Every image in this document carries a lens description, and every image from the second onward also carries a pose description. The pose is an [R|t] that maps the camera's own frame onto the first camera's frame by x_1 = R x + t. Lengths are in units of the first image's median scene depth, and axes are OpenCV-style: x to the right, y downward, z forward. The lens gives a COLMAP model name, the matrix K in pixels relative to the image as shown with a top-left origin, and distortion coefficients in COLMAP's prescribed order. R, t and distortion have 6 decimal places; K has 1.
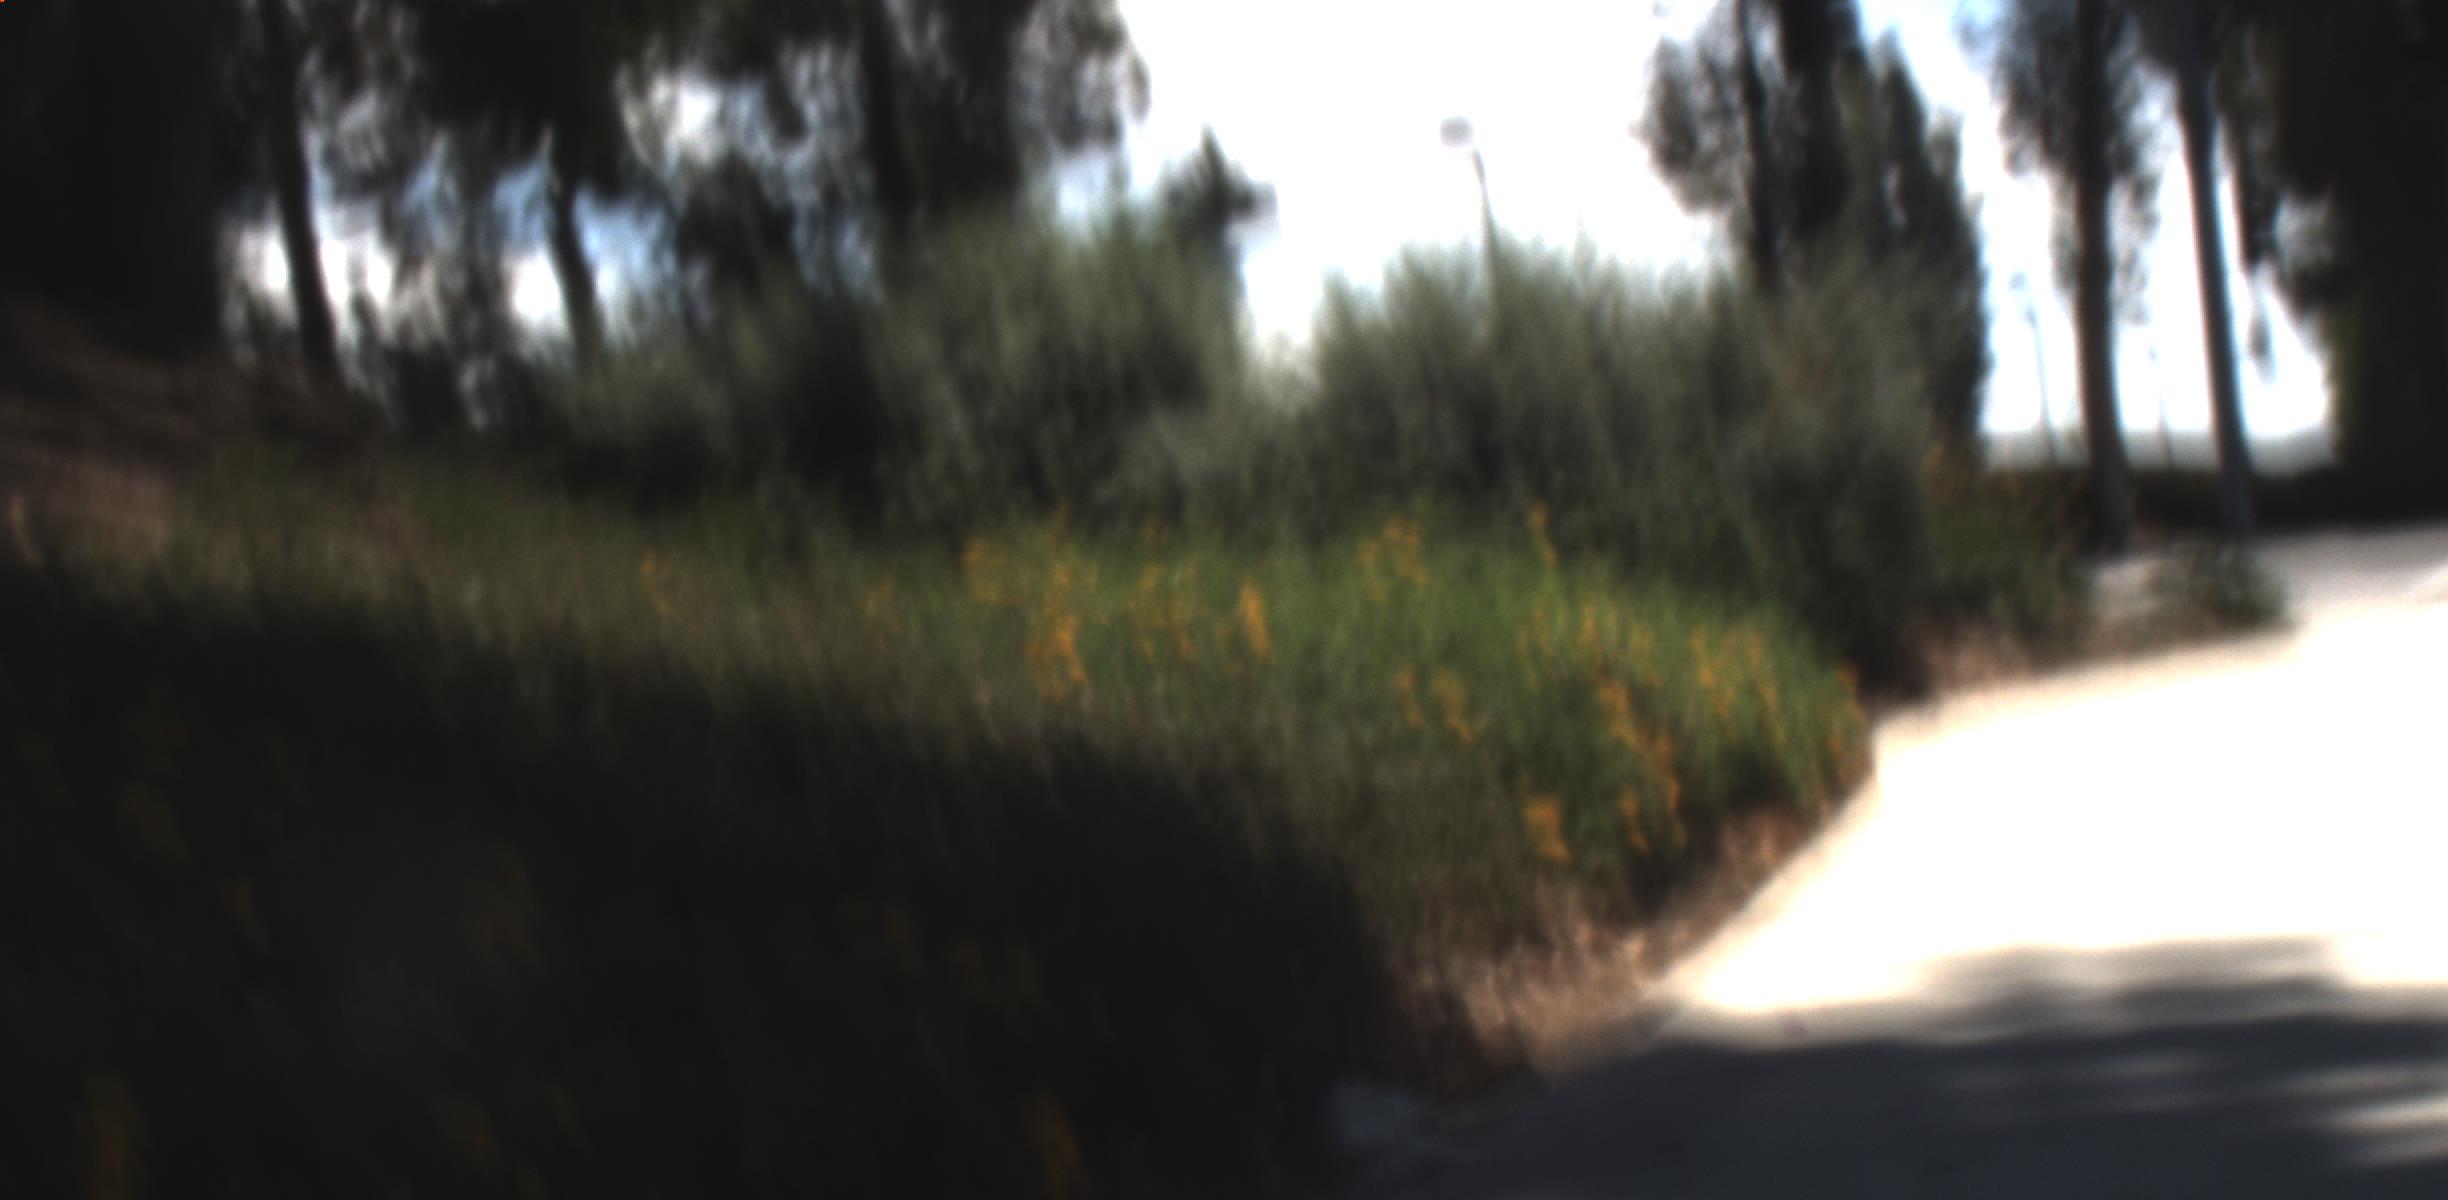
lens RADIAL K [[4783.5, 0, 1223.3], [0, 4783.5, 924.5], [0, 0, 1]] dist [-0.052226, 0.120079]
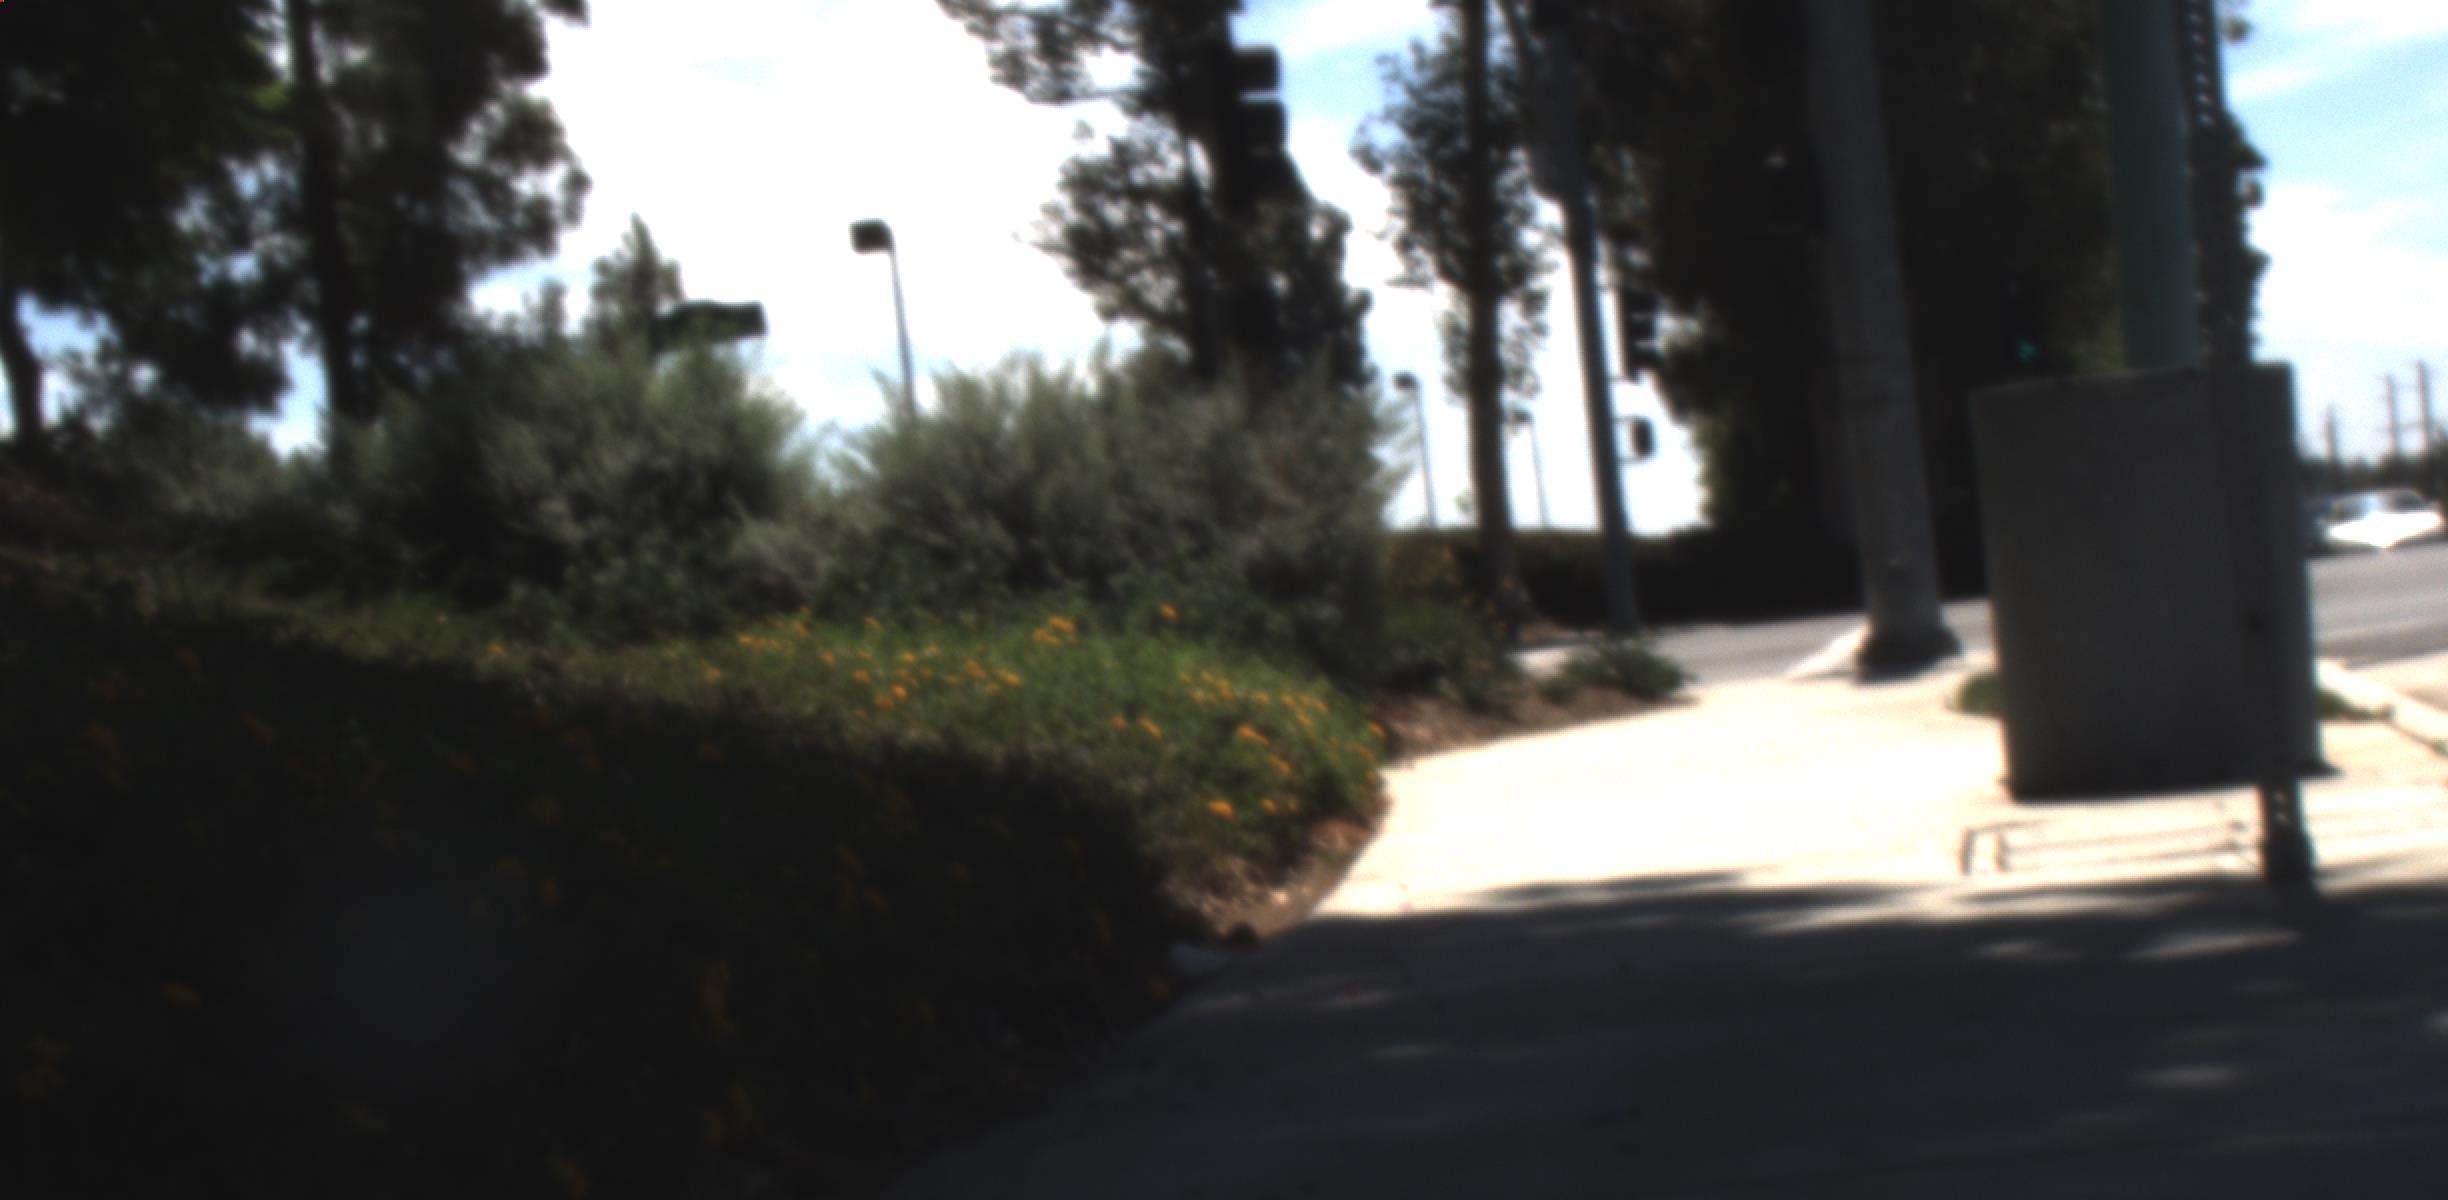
lens RADIAL K [[4825.7, 0, 1223.4], [0, 4825.7, 671.4], [0, 0, 1]] dist [-0.076672, 0.128317]
pose [[0.991867, 0.000450, 0.127281, -0.012718], [0.008728, 0.997399, -0.071544, 0.004396], [-0.126982, 0.072073, 0.989283, -0.051234]]
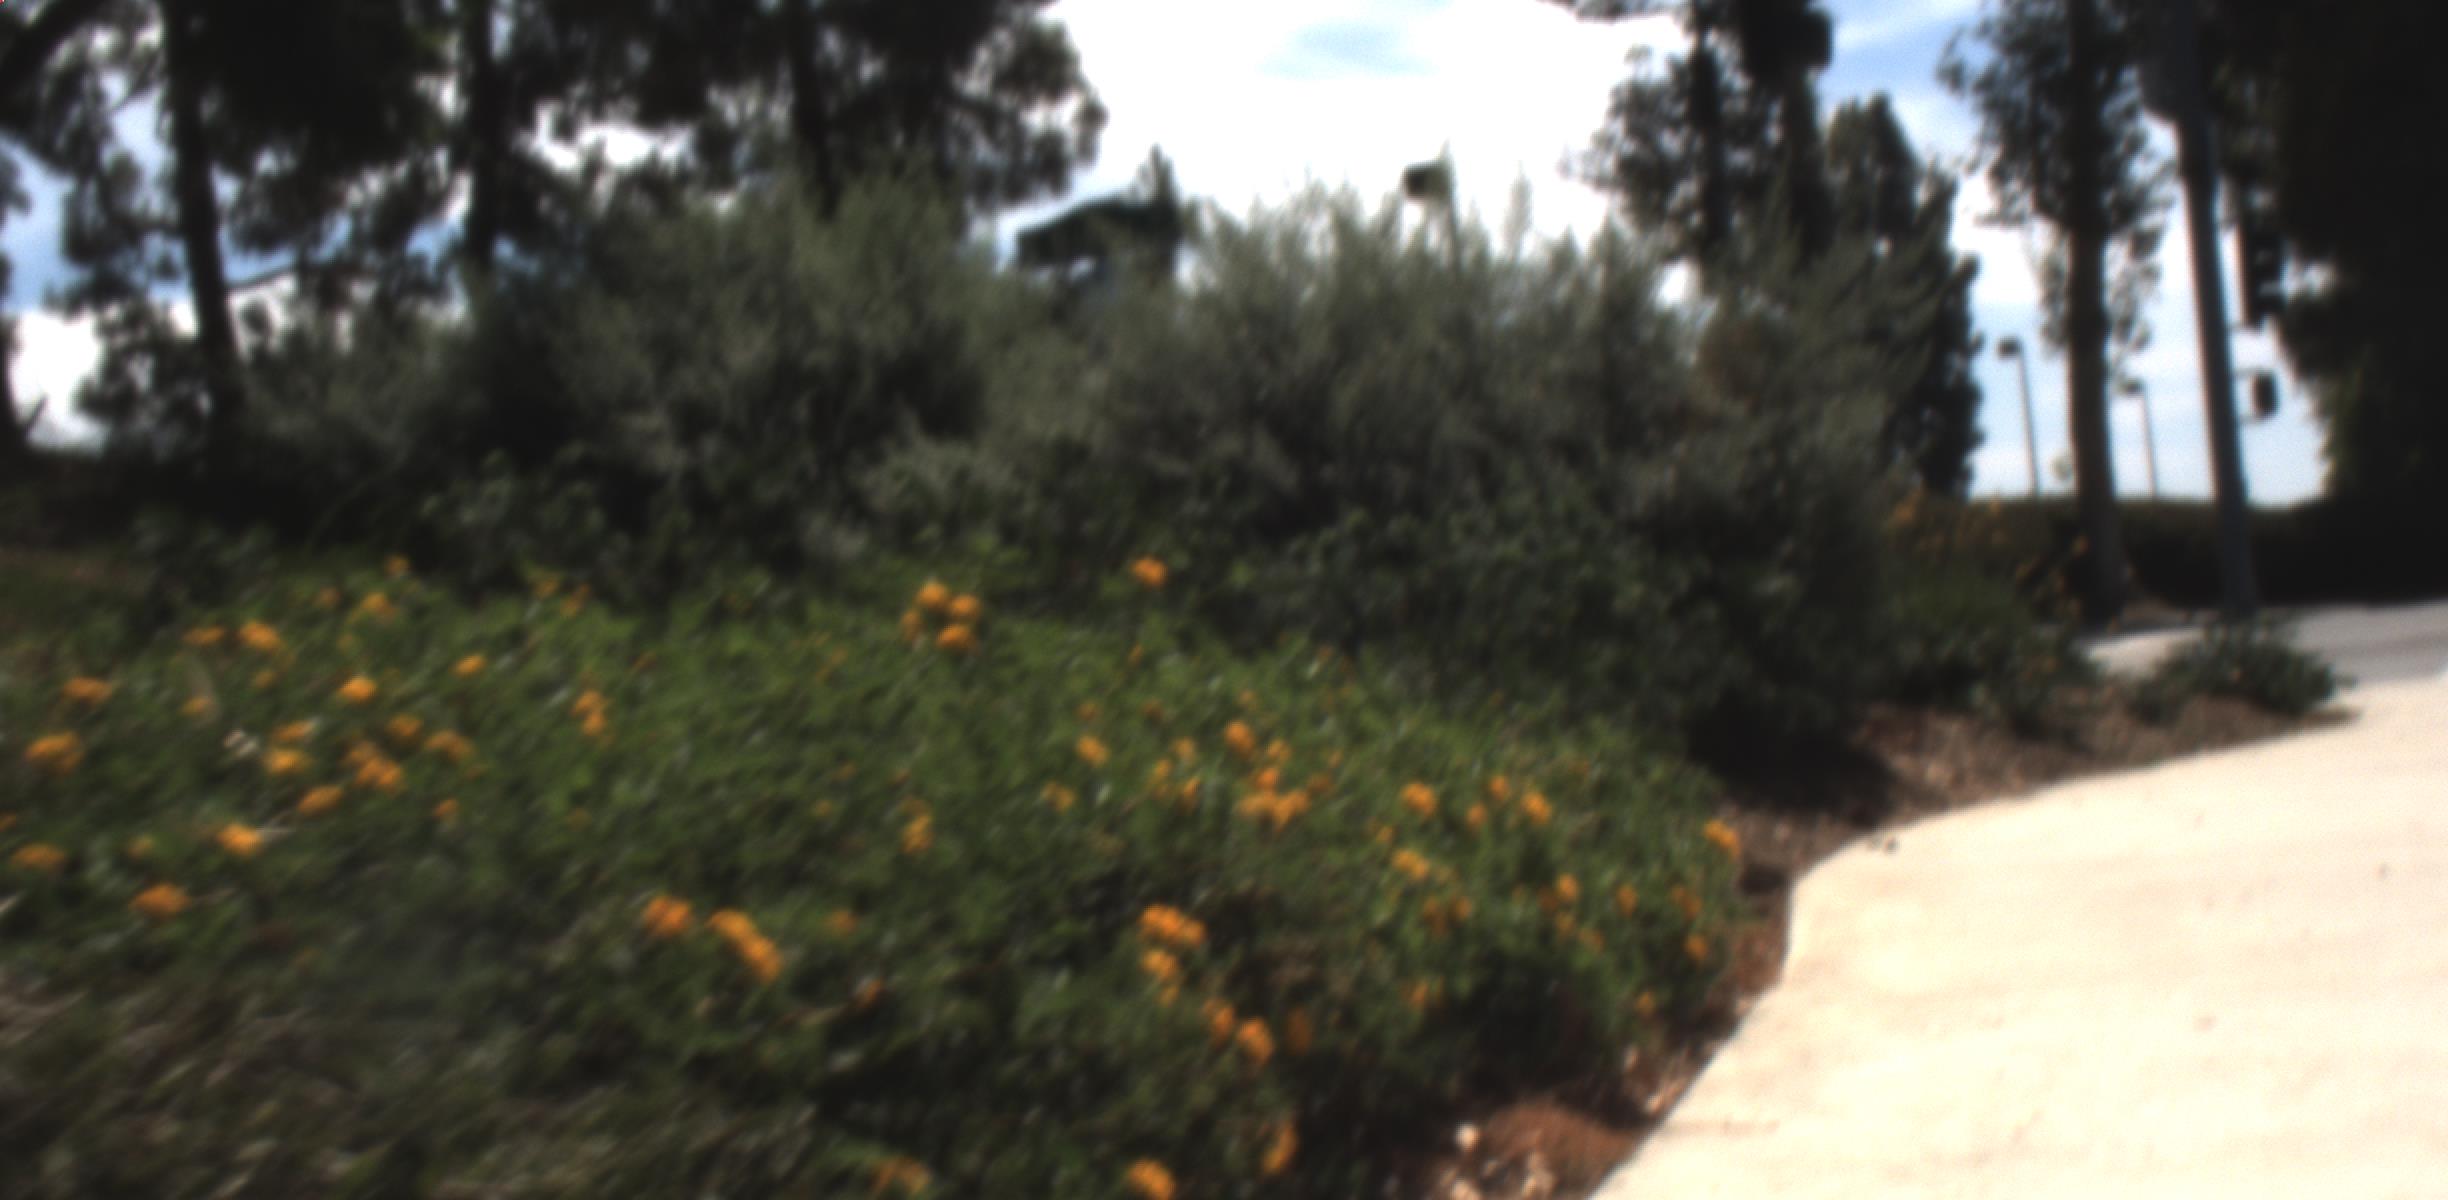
lens RADIAL K [[4783.5, 0, 1223.3], [0, 4783.5, 924.5], [0, 0, 1]] dist [-0.052226, 0.120079]
pose [[0.999963, 0.008186, 0.002511, 0.009277], [-0.008152, 0.999878, -0.013333, -0.004527], [-0.002620, 0.013312, 0.999908, 0.055519]]
